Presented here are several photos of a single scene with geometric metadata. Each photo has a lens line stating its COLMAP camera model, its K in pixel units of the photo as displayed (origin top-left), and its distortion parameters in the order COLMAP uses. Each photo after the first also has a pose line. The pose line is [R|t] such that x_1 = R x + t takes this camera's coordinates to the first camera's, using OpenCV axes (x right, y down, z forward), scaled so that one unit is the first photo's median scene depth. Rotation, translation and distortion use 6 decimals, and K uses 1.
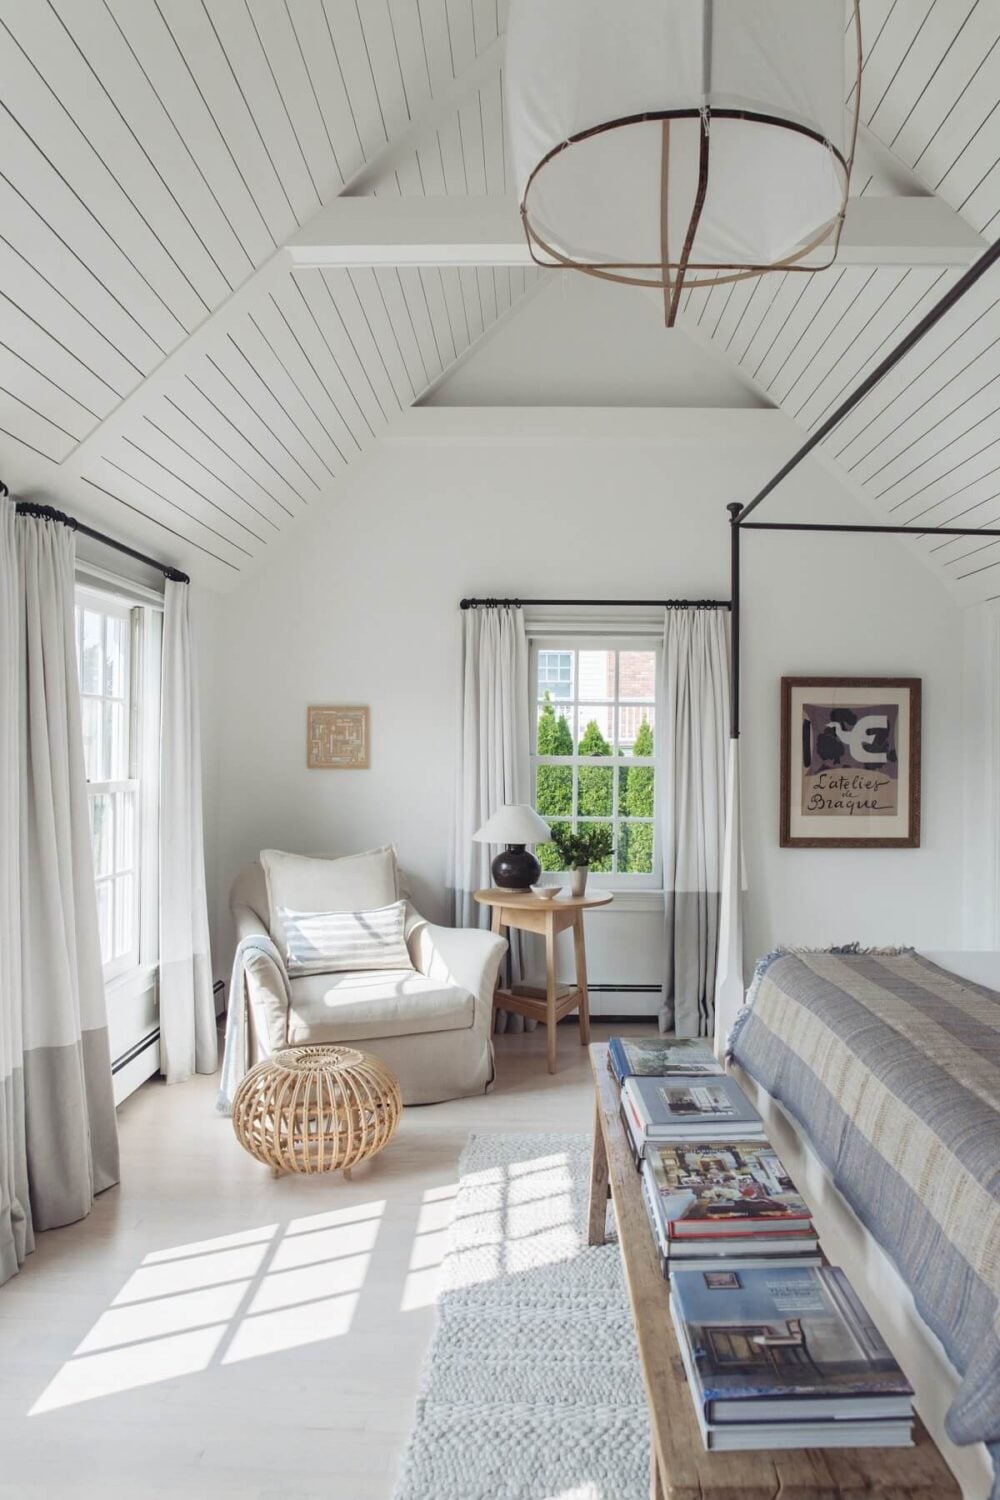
lens RADIAL K [[1023.8, 0, 500.0], [0, 1023.8, 750.0], [0, 0, 1]] dist [-0.096570, 0.080041]
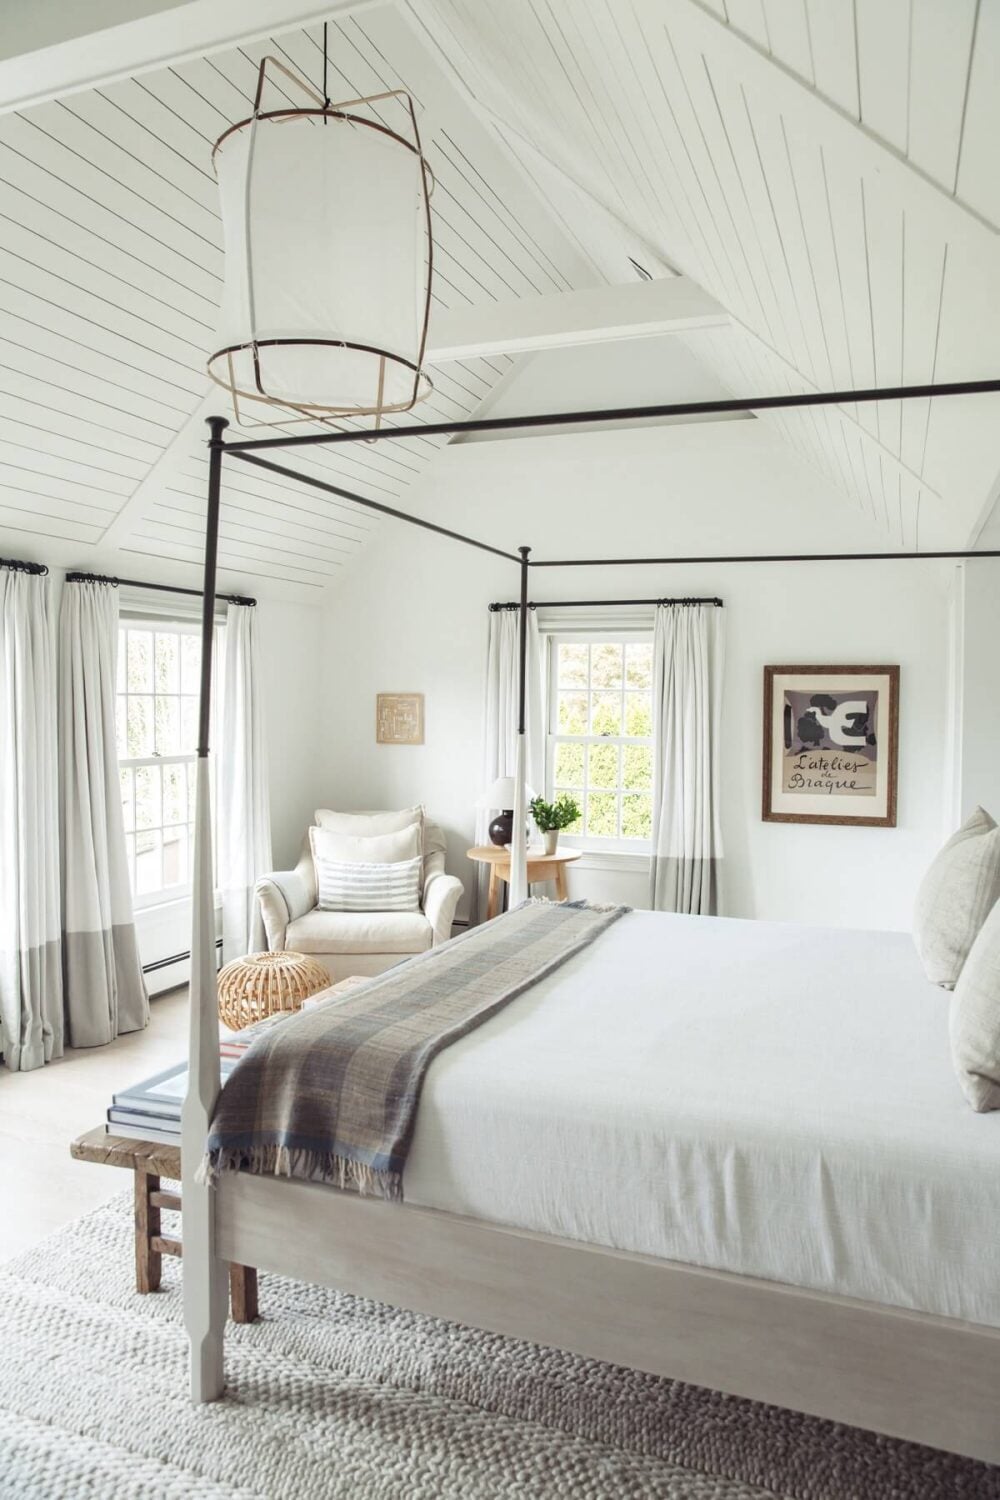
lens RADIAL K [[1023.8, 0, 500.0], [0, 1023.8, 750.0], [0, 0, 1]] dist [-0.096570, 0.080041]
pose [[0.938312, 0.015922, -0.345424, 0.393596], [-0.001334, 0.999099, 0.042428, -0.027561], [0.345788, -0.039350, 0.937487, -0.124611]]
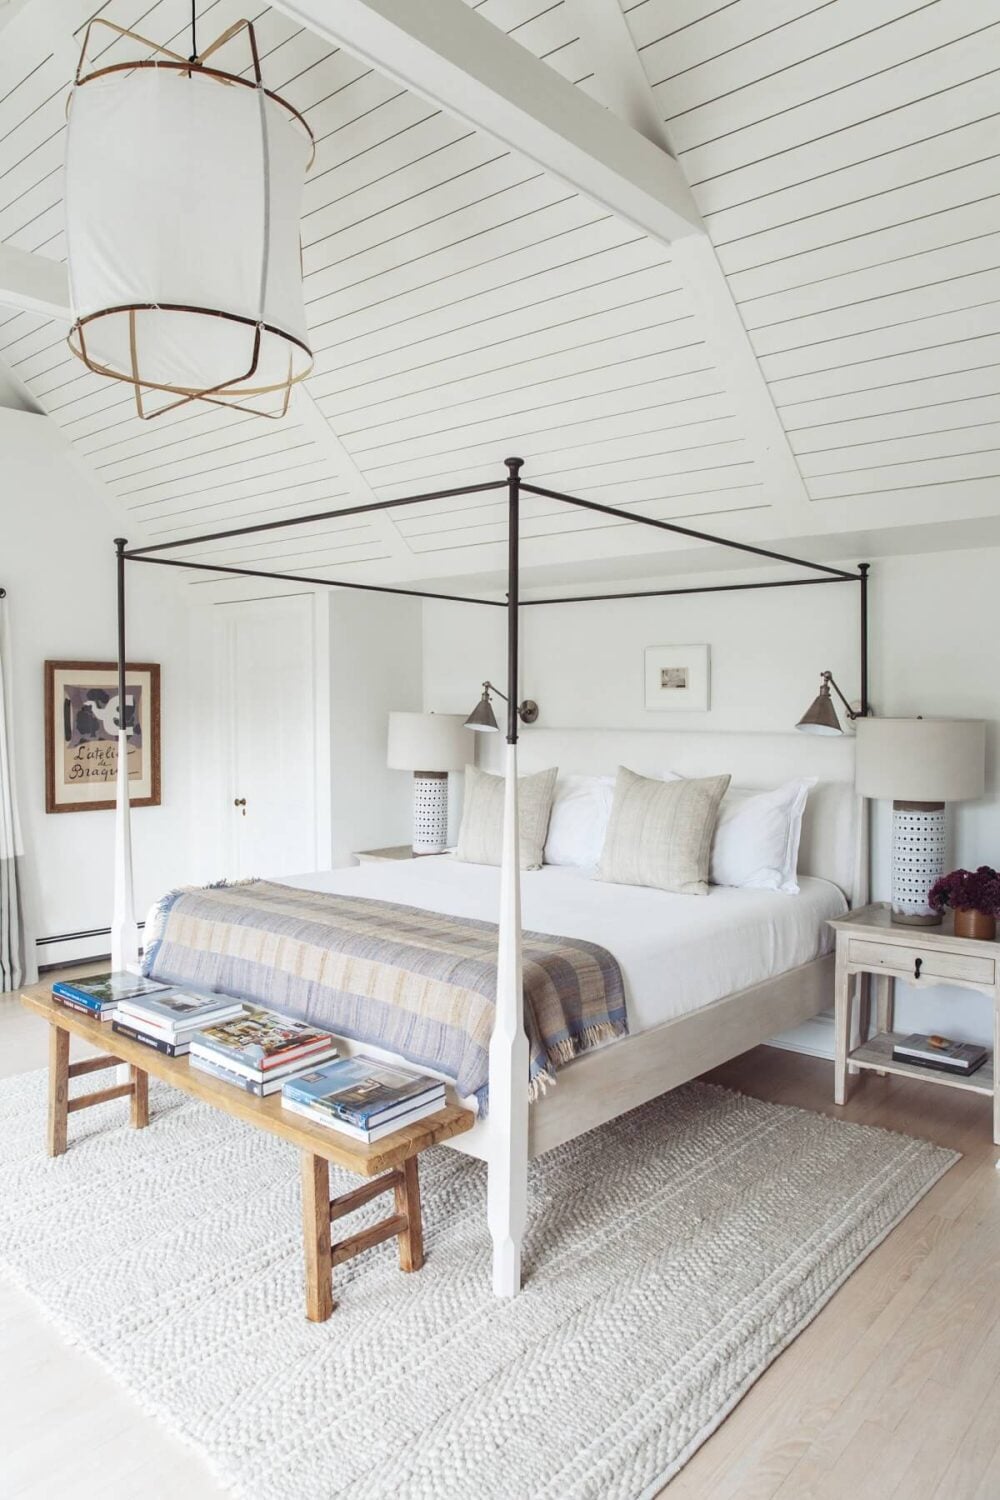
lens RADIAL K [[1023.8, 0, 500.0], [0, 1023.8, 750.0], [0, 0, 1]] dist [-0.096570, 0.080041]
pose [[0.640362, -0.037012, 0.767181, -0.253865], [-0.000154, 0.998832, 0.048317, -0.027555], [-0.768073, -0.031058, 0.639608, -0.087145]]
